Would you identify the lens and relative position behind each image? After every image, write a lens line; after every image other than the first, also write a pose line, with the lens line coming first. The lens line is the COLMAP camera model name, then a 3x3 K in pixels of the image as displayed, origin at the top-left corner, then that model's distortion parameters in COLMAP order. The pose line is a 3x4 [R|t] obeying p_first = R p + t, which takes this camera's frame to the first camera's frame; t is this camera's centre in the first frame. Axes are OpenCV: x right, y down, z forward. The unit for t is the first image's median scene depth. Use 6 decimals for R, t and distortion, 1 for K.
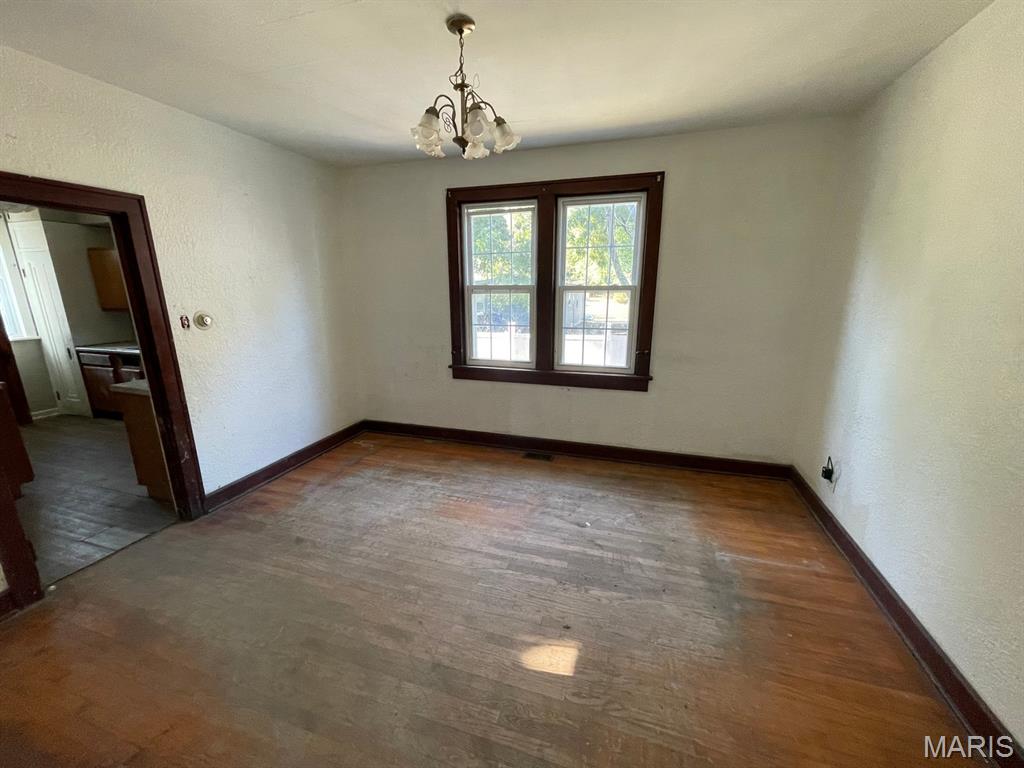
lens RADIAL K [[415.1, 0, 511.0], [0, 415.1, 388.5], [0, 0, 1]] dist [0.001916, -0.000063]
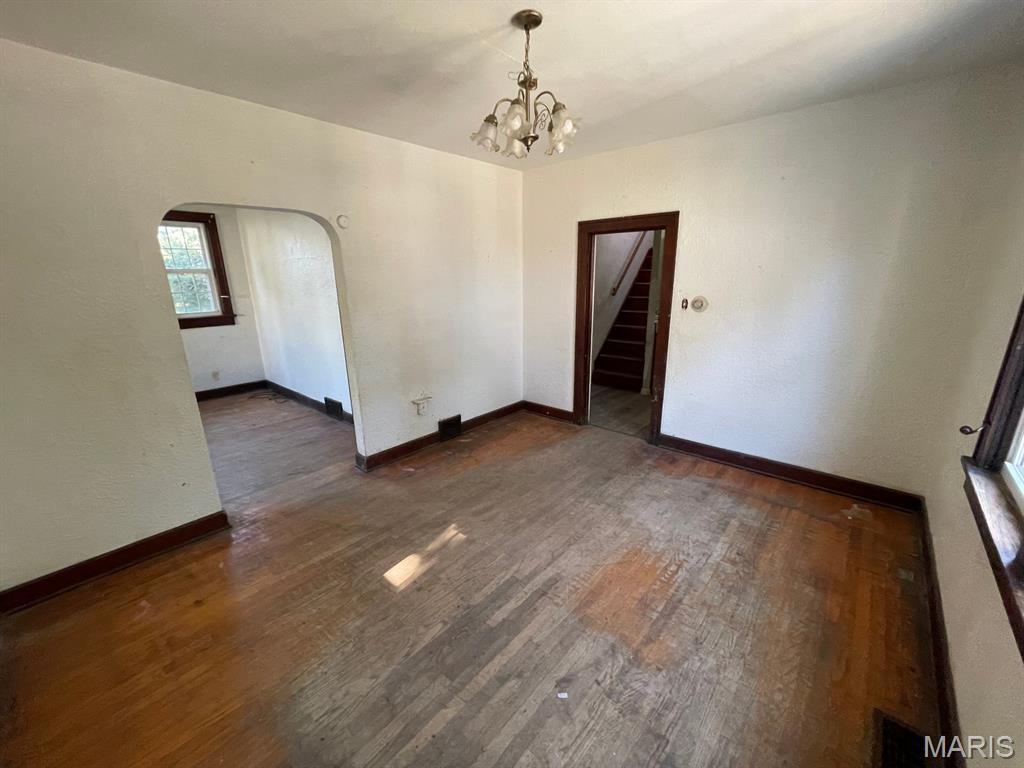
lens RADIAL K [[415.1, 0, 511.0], [0, 415.1, 388.5], [0, 0, 1]] dist [0.001916, -0.000063]
pose [[-0.394901, 0.260561, -0.881000, 0.612956], [-0.209052, 0.908299, 0.362341, -0.265257], [0.894623, 0.327264, -0.304217, 0.955560]]
